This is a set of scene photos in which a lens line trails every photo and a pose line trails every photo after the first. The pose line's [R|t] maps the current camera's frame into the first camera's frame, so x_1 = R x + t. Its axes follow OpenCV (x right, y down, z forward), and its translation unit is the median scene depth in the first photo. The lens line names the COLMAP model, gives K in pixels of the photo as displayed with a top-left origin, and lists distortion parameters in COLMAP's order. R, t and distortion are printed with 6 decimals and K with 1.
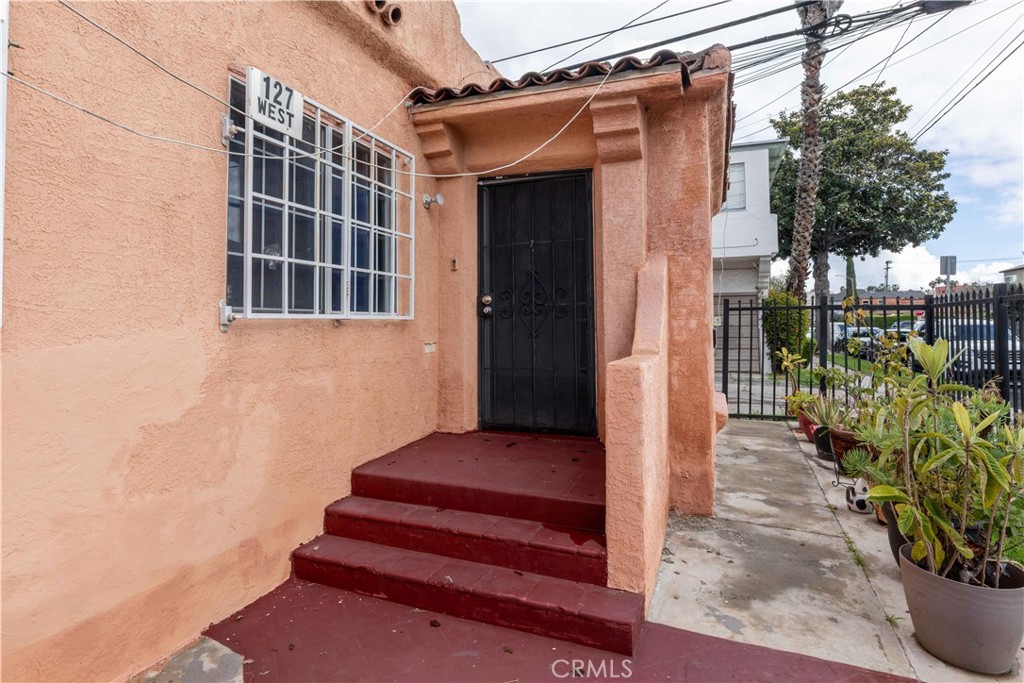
lens RADIAL K [[536.2, 0, 510.6], [0, 536.2, 304.2], [0, 0, 1]] dist [0.000817, 0.000062]
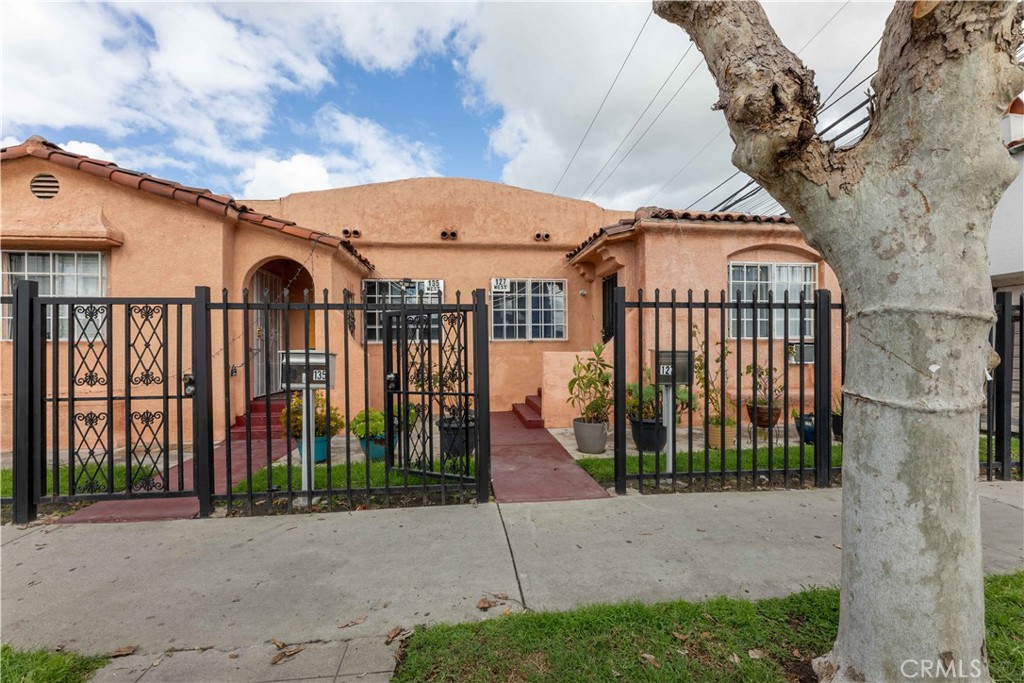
lens RADIAL K [[409.9, 0, 505.5], [0, 409.9, 351.8], [0, 0, 1]] dist [0.000412, 0.000259]
pose [[0.460142, -0.001179, -0.887845, 2.086519], [0.036991, 0.999156, 0.017844, 0.054353], [0.887075, -0.041053, 0.459797, -0.322441]]
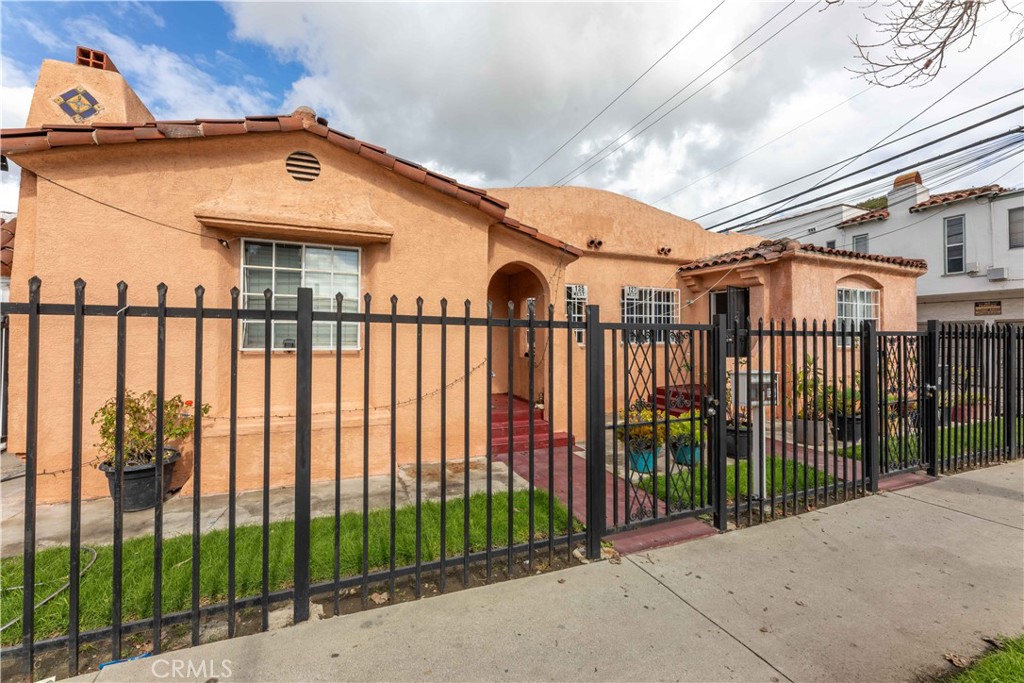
lens RADIAL K [[413.1, 0, 507.2], [0, 413.1, 336.0], [0, 0, 1]] dist [-0.000720, -0.000110]
pose [[0.691611, -0.001024, -0.722270, 1.149801], [0.019818, 0.999649, 0.017560, -0.105240], [0.721998, -0.026459, 0.691389, -1.827456]]
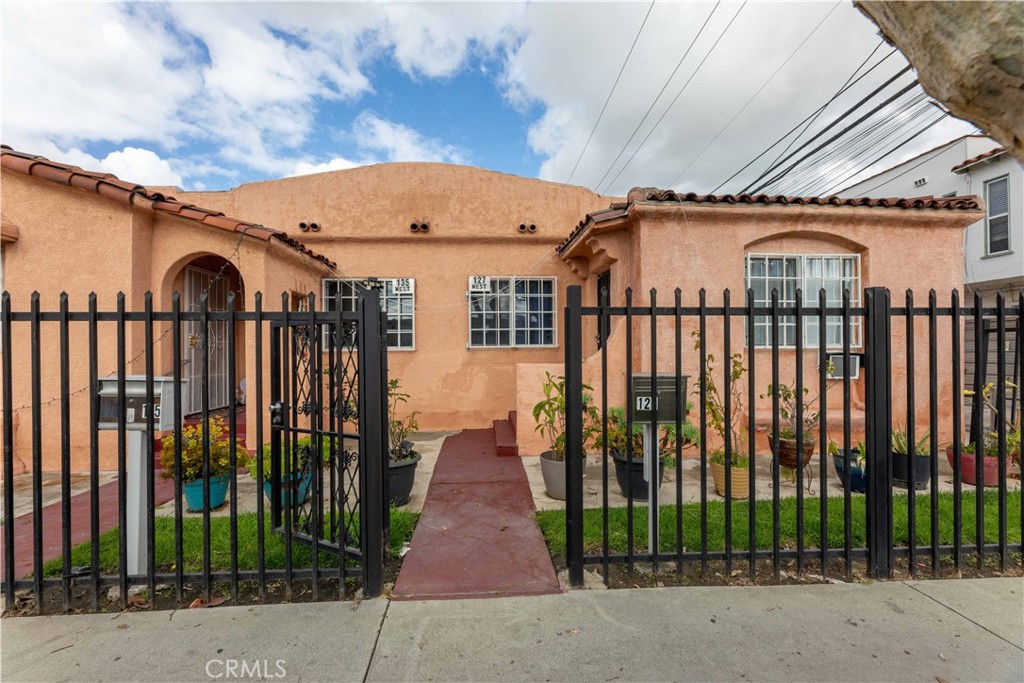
lens RADIAL K [[409.8, 0, 505.5], [0, 409.8, 345.7], [0, 0, 1]] dist [0.001169, -0.000199]
pose [[0.414233, -0.011410, -0.910099, 1.868425], [0.036936, 0.999308, 0.004283, 0.010079], [0.909421, -0.035390, 0.414368, 0.071019]]
